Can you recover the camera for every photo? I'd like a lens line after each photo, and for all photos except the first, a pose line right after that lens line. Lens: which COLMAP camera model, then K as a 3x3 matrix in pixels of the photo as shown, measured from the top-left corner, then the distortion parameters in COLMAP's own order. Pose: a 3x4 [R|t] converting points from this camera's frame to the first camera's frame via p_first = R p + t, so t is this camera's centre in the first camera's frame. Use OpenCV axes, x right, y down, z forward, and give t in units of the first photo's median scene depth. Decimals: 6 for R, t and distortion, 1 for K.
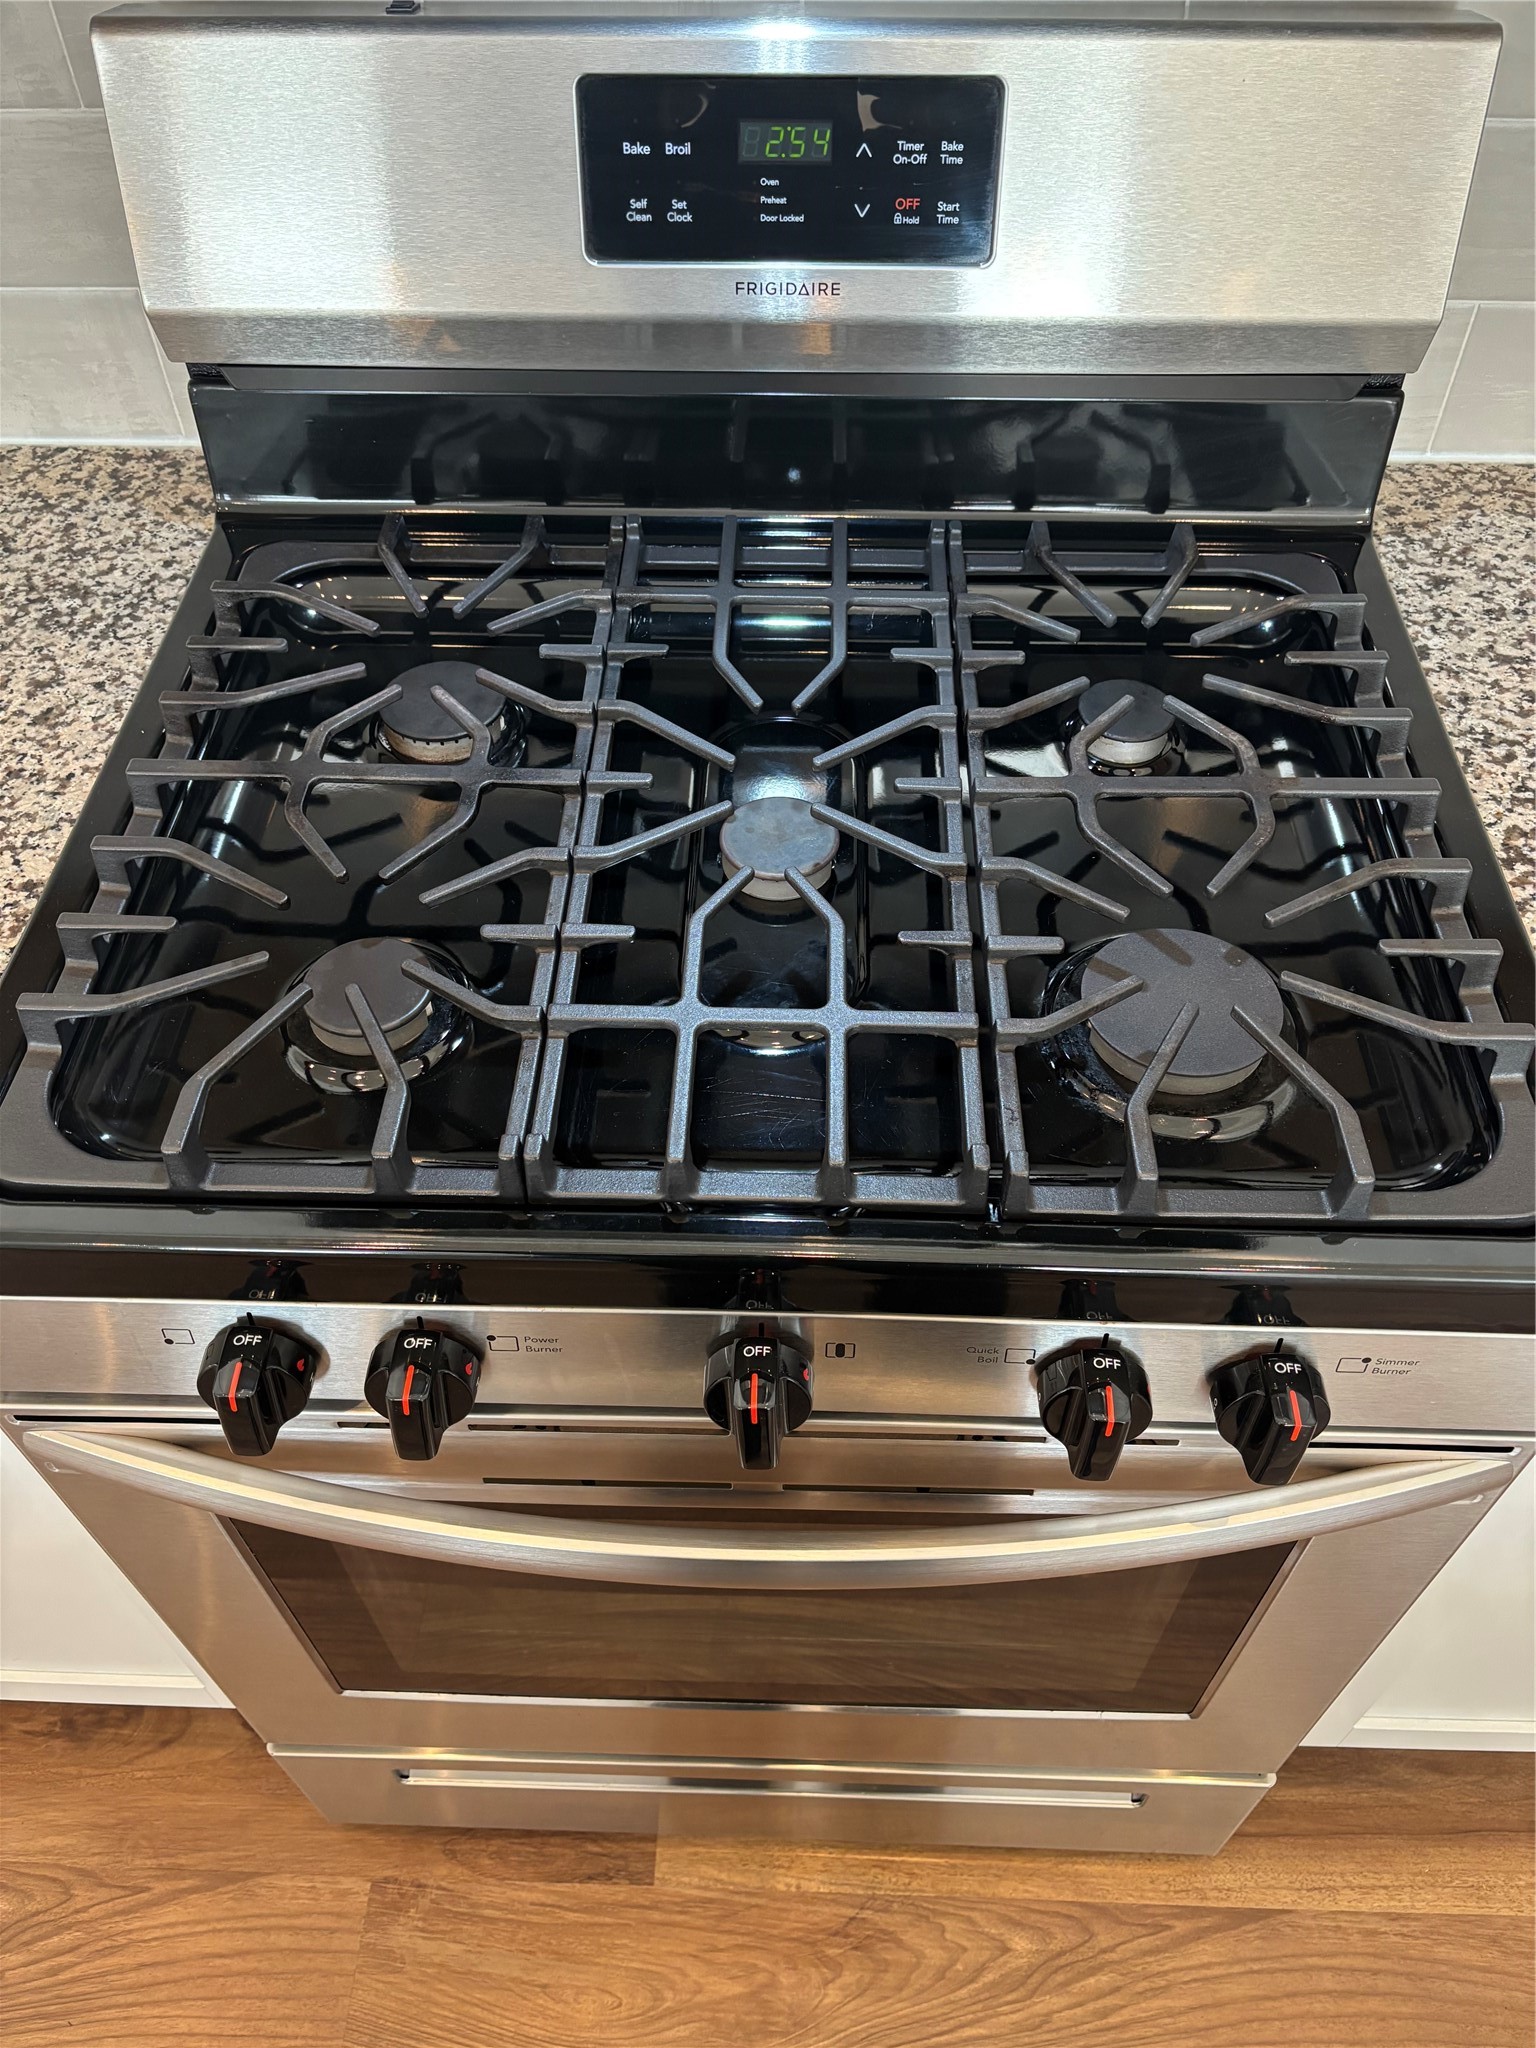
lens RADIAL K [[1567.5, 0, 766.1], [0, 1567.5, 1020.0], [0, 0, 1]] dist [0.048477, -0.048900]
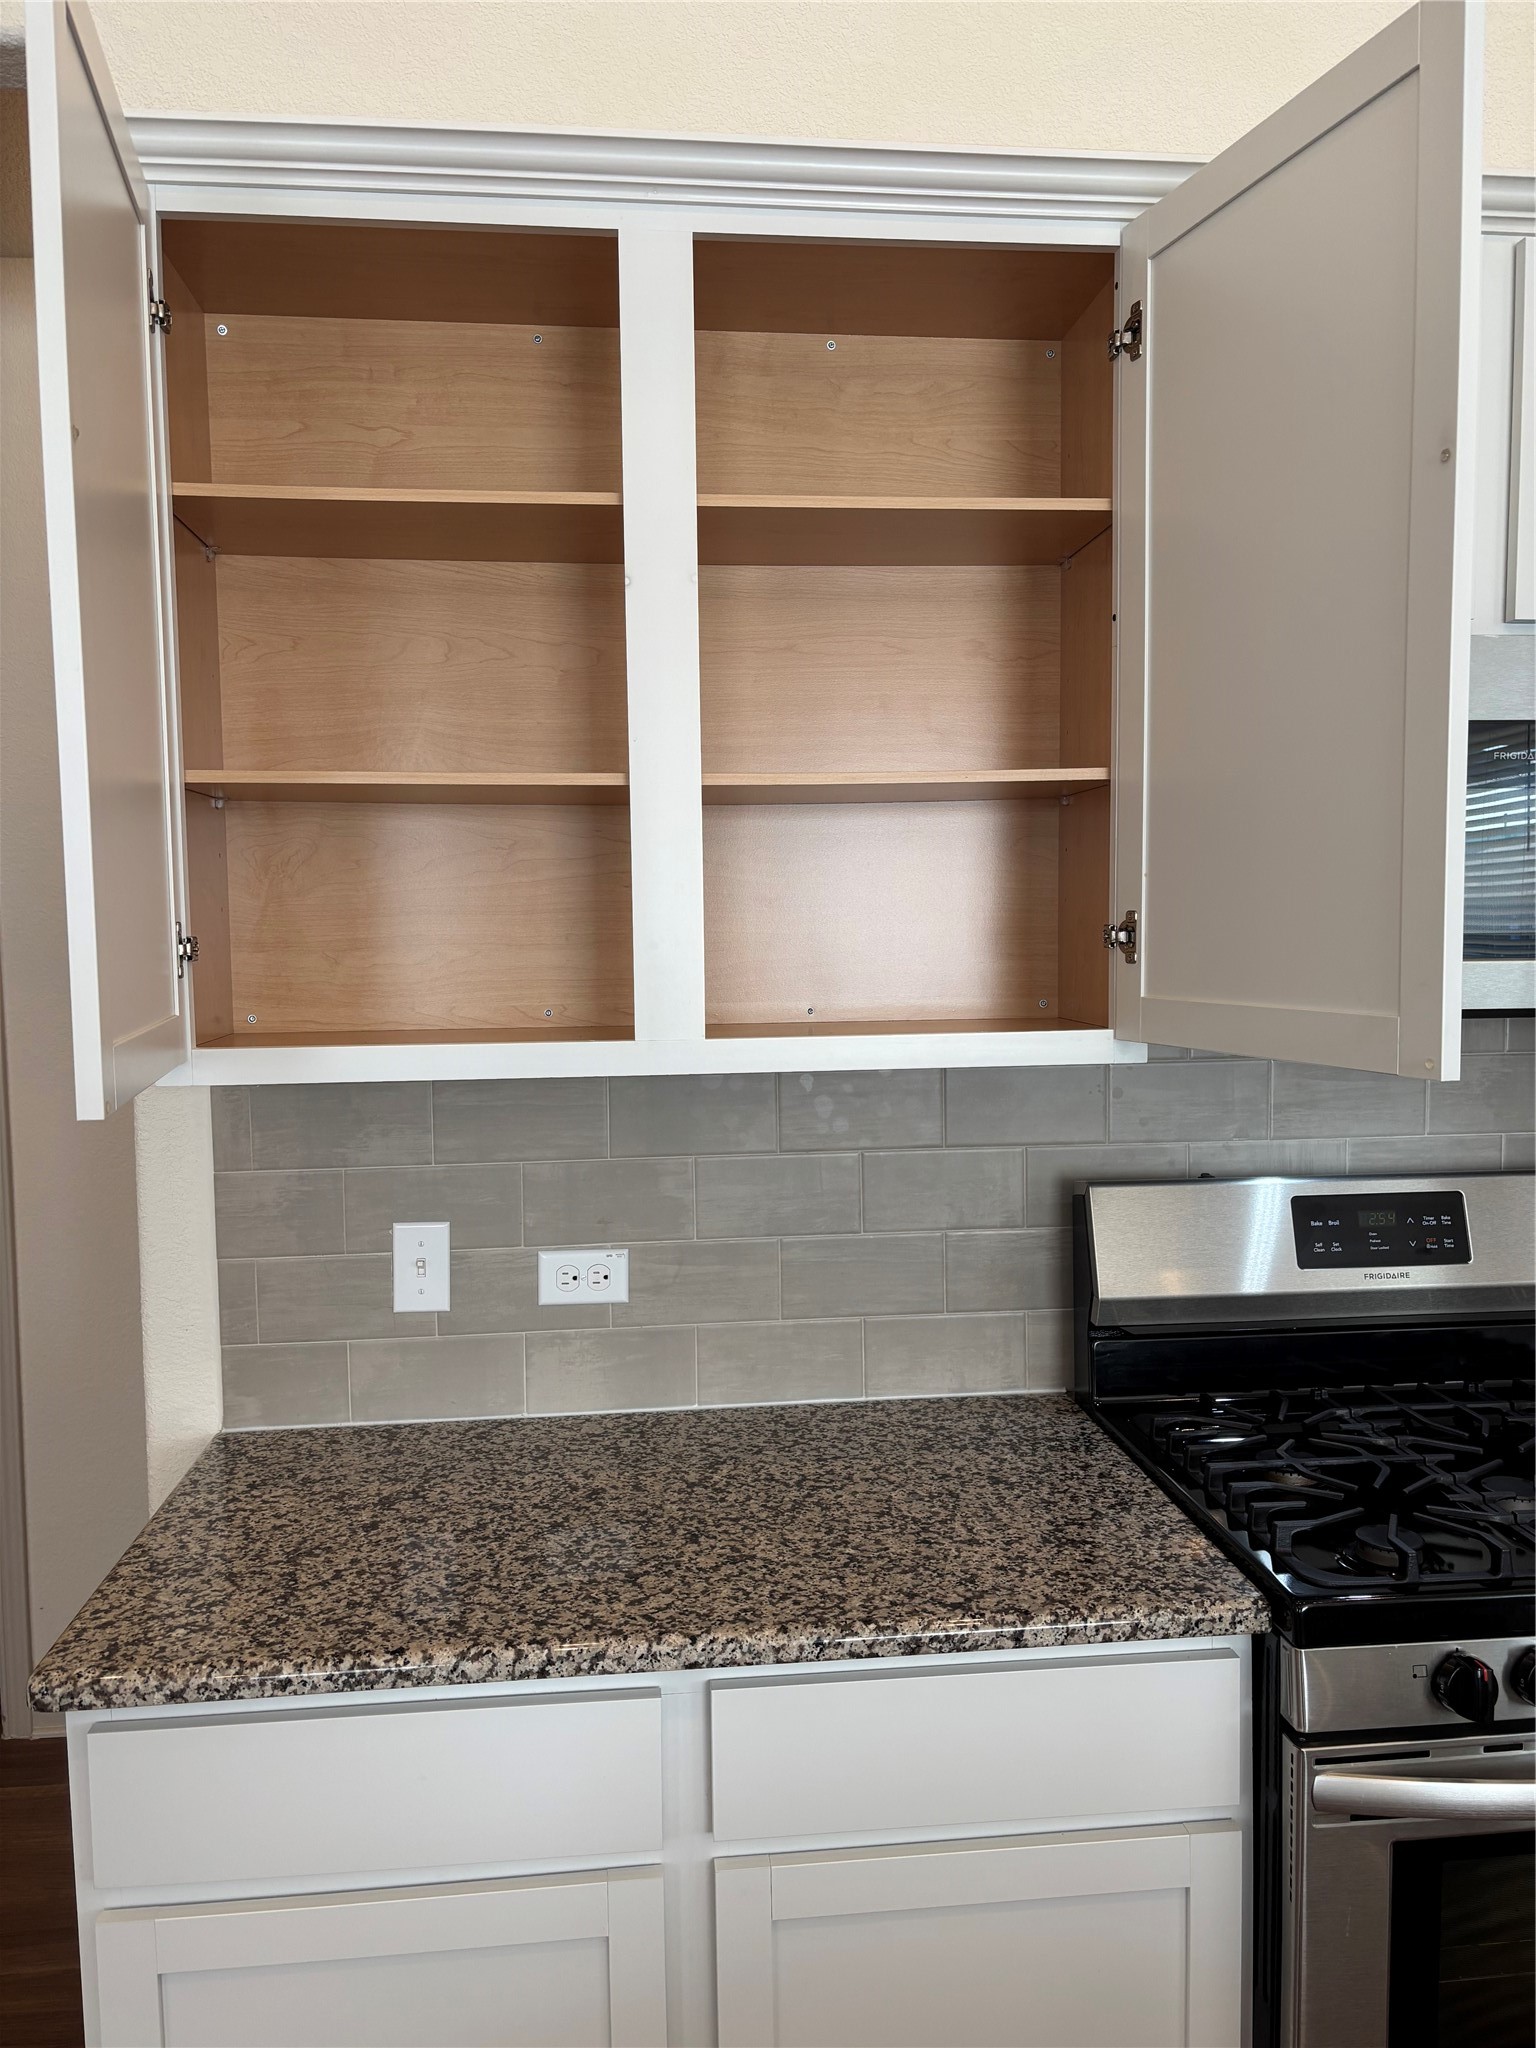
lens RADIAL K [[1567.5, 0, 772.7], [0, 1567.5, 1027.4], [0, 0, 1]] dist [0.048477, -0.048900]
pose [[0.990692, -0.014010, 0.135400, -1.121238], [0.106017, 0.703310, -0.702933, 0.735213], [-0.085380, 0.710745, 0.698249, -0.688438]]
